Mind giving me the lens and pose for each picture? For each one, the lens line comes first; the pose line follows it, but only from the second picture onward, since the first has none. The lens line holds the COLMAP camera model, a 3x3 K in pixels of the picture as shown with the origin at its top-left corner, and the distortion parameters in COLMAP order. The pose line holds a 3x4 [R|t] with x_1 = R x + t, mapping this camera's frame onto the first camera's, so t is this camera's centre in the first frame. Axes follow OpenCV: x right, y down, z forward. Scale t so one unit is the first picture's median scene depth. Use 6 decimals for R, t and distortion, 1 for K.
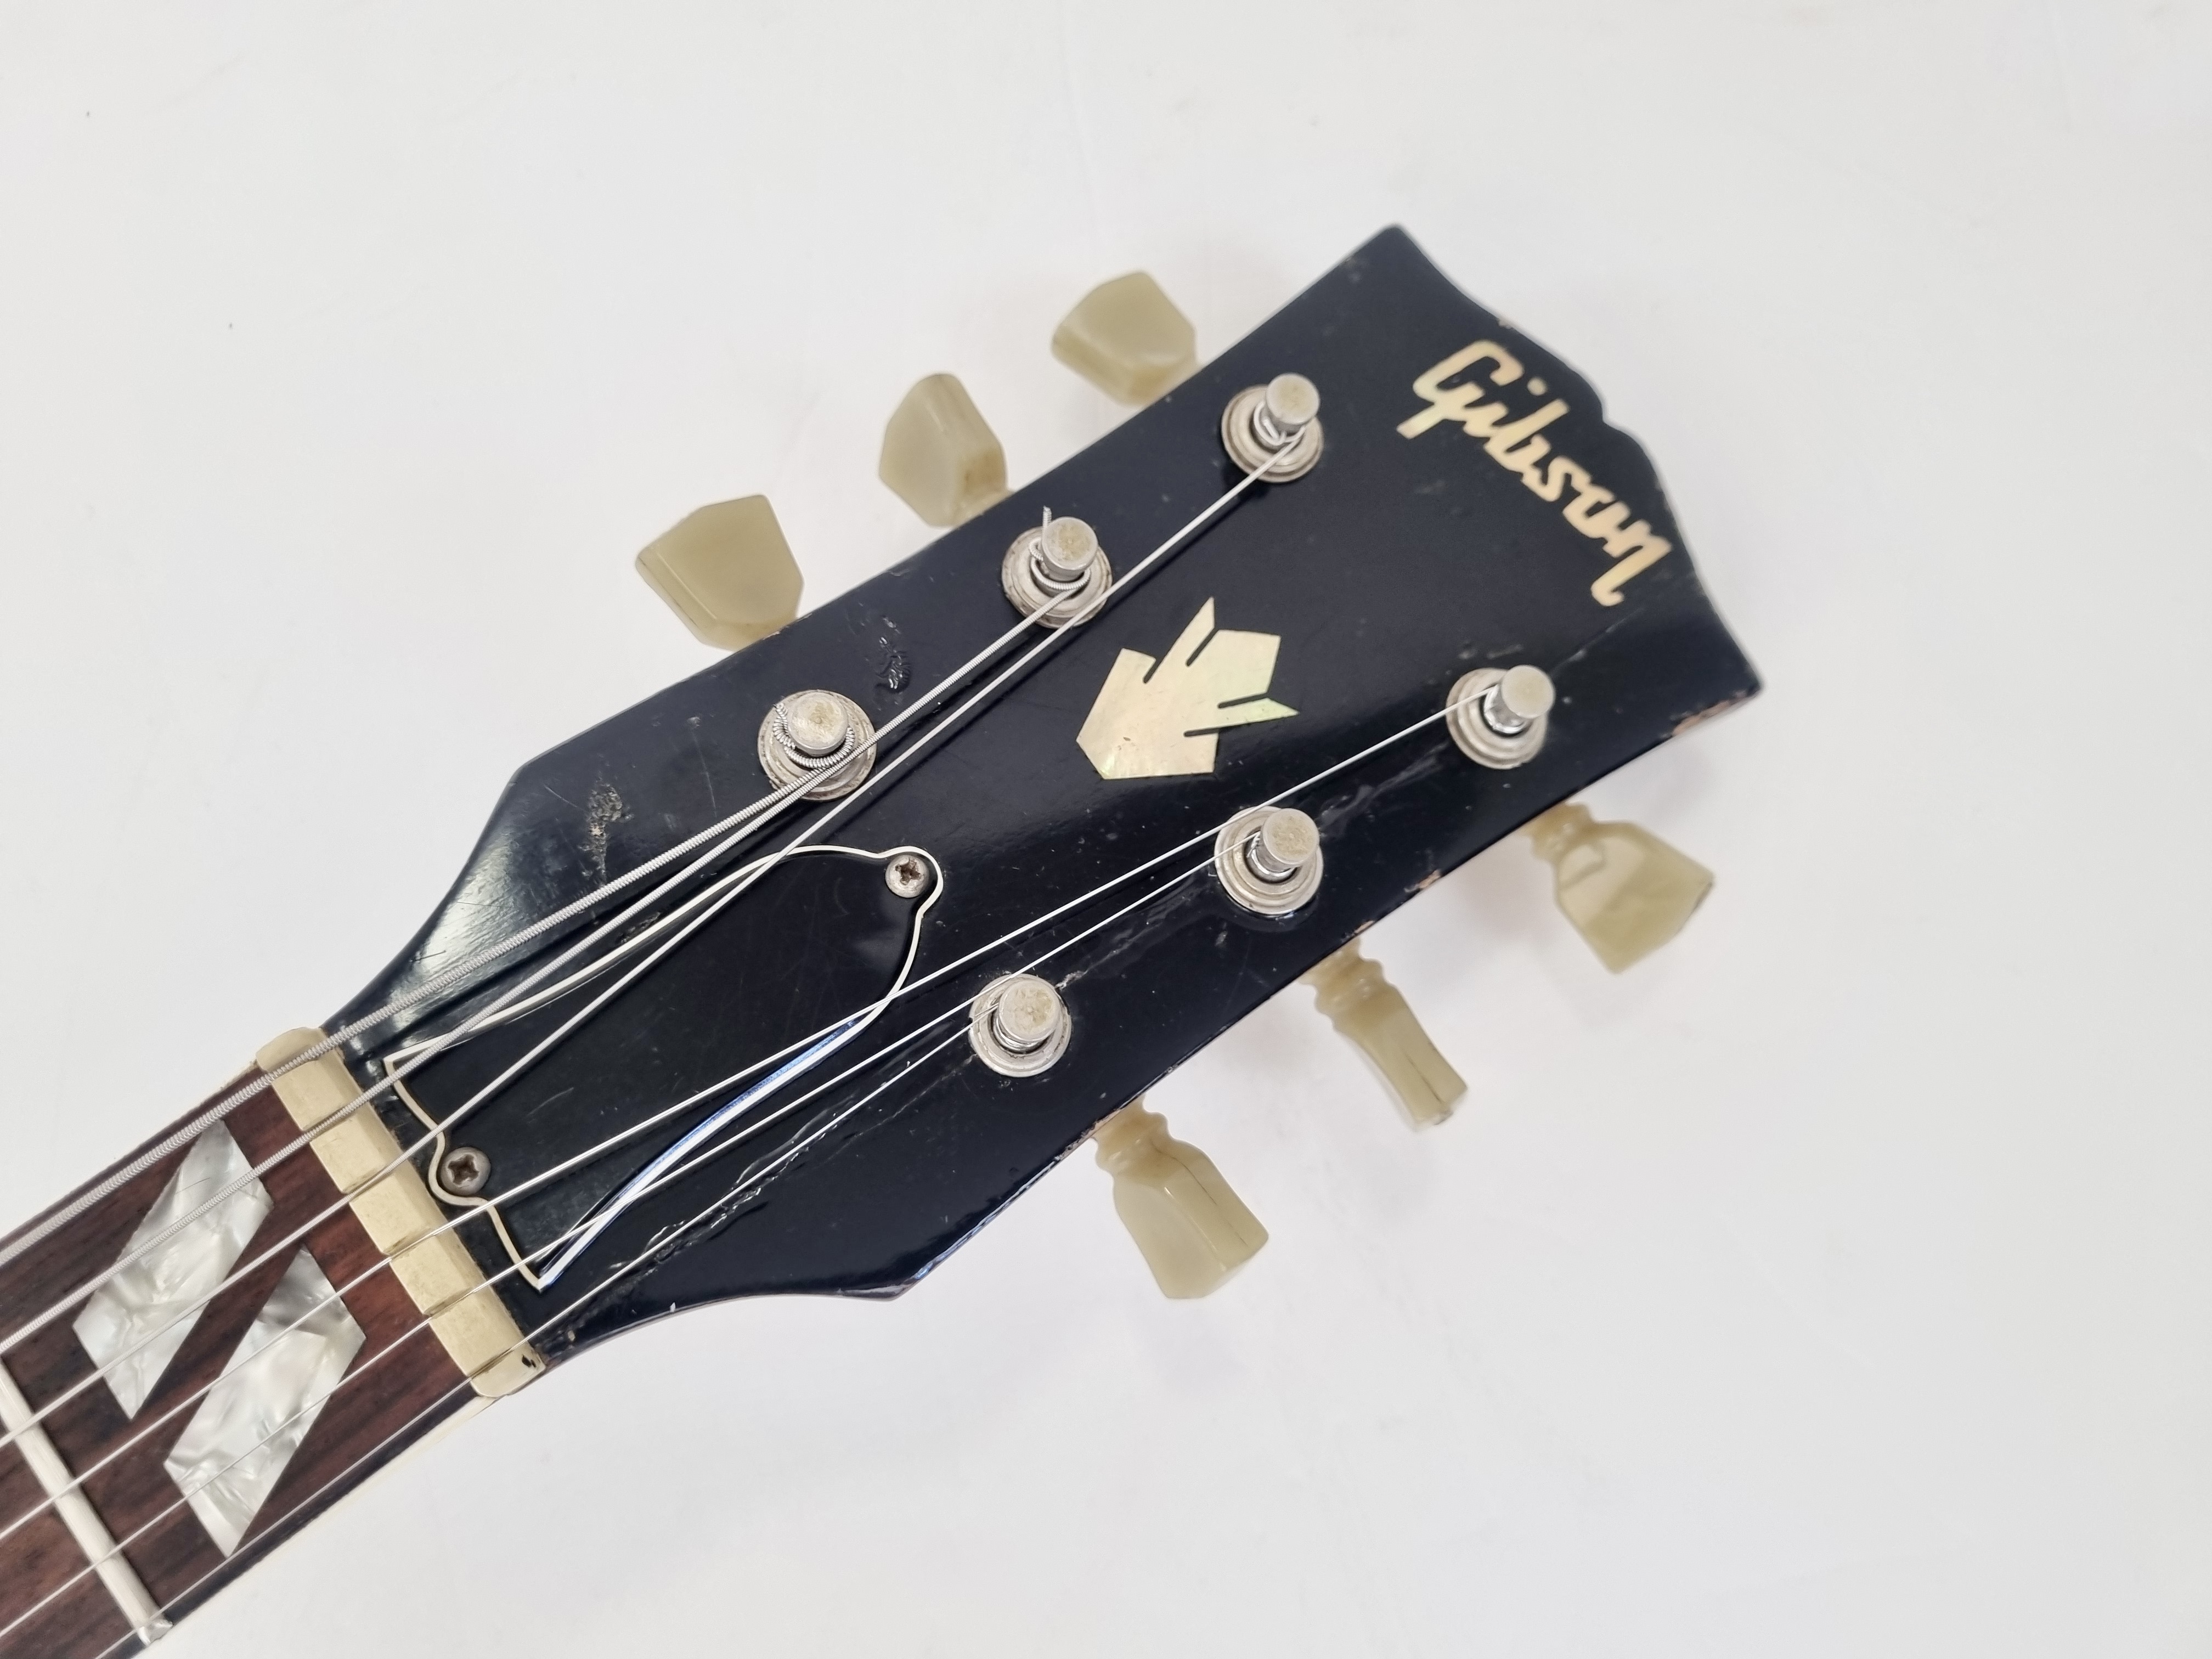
lens RADIAL K [[1707.7, 0, 1105.0], [0, 1707.7, 816.8], [0, 0, 1]] dist [0.003388, -0.003612]
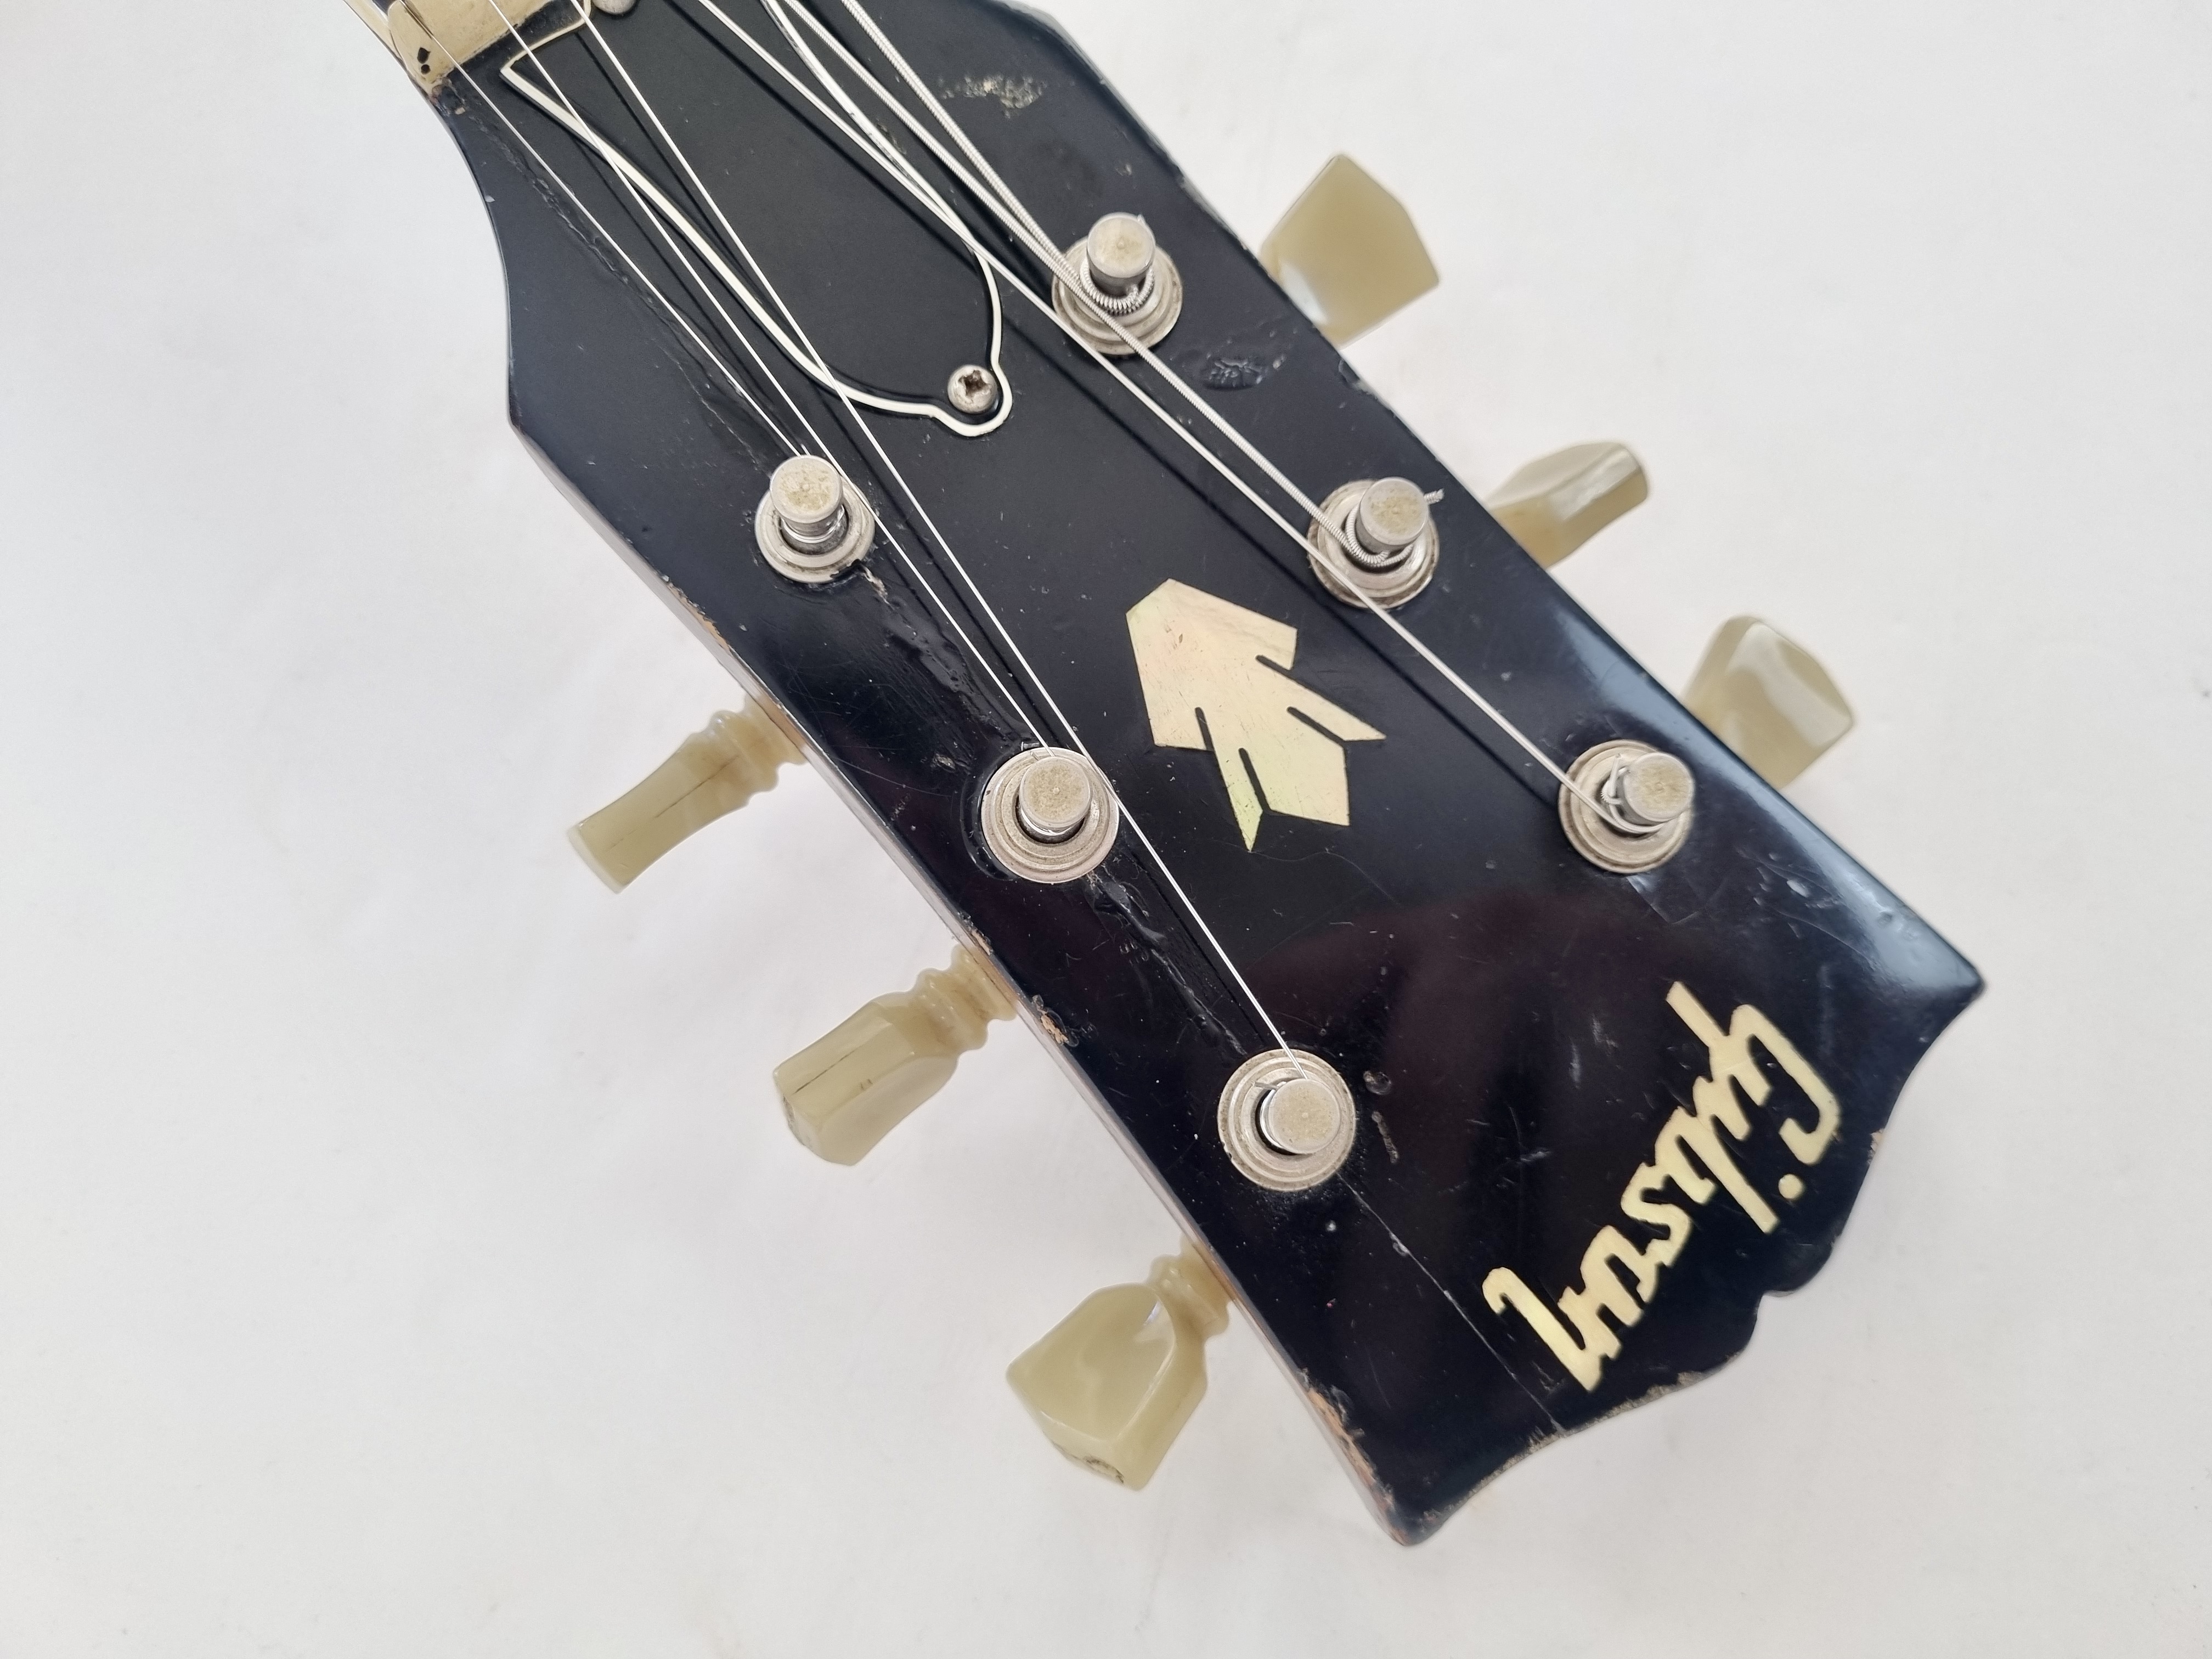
lens RADIAL K [[1707.7, 0, 1105.0], [0, 1707.7, 816.8], [0, 0, 1]] dist [0.003388, -0.003612]
pose [[0.091431, 0.930748, -0.354046, 0.370095], [-0.969872, 0.163851, 0.180280, -0.140018], [0.225806, 0.326896, 0.917688, 0.247398]]
